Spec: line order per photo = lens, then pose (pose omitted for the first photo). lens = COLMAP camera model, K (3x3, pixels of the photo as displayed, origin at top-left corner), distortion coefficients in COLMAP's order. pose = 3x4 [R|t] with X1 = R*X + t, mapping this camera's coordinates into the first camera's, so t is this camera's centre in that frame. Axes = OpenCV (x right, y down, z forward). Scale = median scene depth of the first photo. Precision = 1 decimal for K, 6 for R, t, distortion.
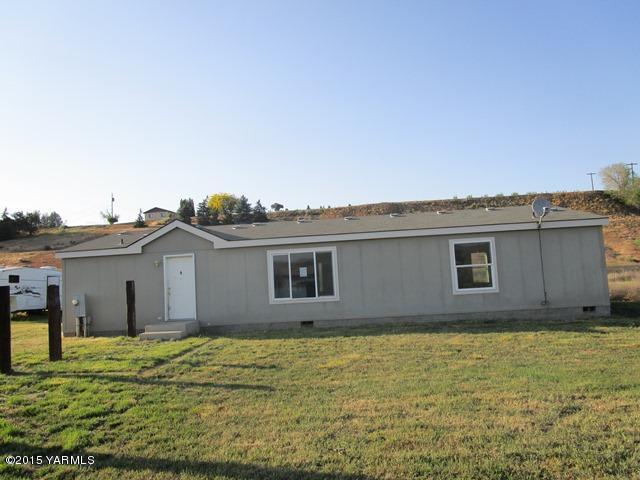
lens RADIAL K [[459.4, 0, 316.5], [0, 459.4, 241.8], [0, 0, 1]] dist [-0.039164, 0.003015]
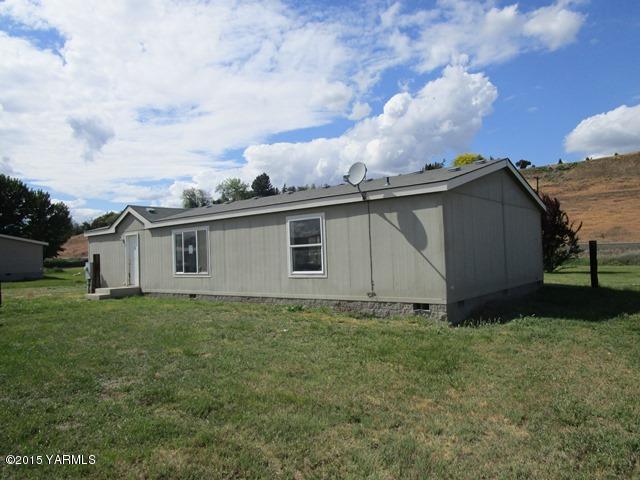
lens RADIAL K [[454.9, 0, 319.0], [0, 454.9, 238.7], [0, 0, 1]] dist [-0.050187, 0.028939]
pose [[0.818029, 0.003777, -0.575165, 0.828204], [0.039984, 0.997186, 0.063415, -0.015385], [0.573786, -0.074873, 0.815576, 0.286857]]
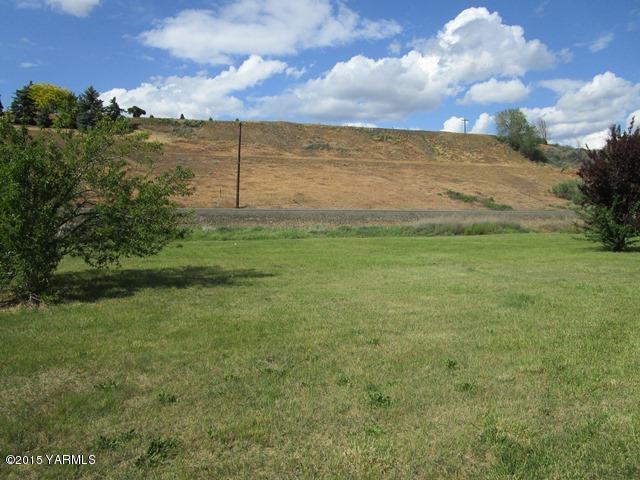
lens RADIAL K [[454.9, 0, 319.0], [0, 454.9, 238.7], [0, 0, 1]] dist [-0.050187, 0.028939]
pose [[0.921133, 0.022092, 0.388621, -0.800523], [-0.072527, 0.990645, 0.115593, 0.186639], [-0.382431, -0.134662, 0.914118, 1.691133]]
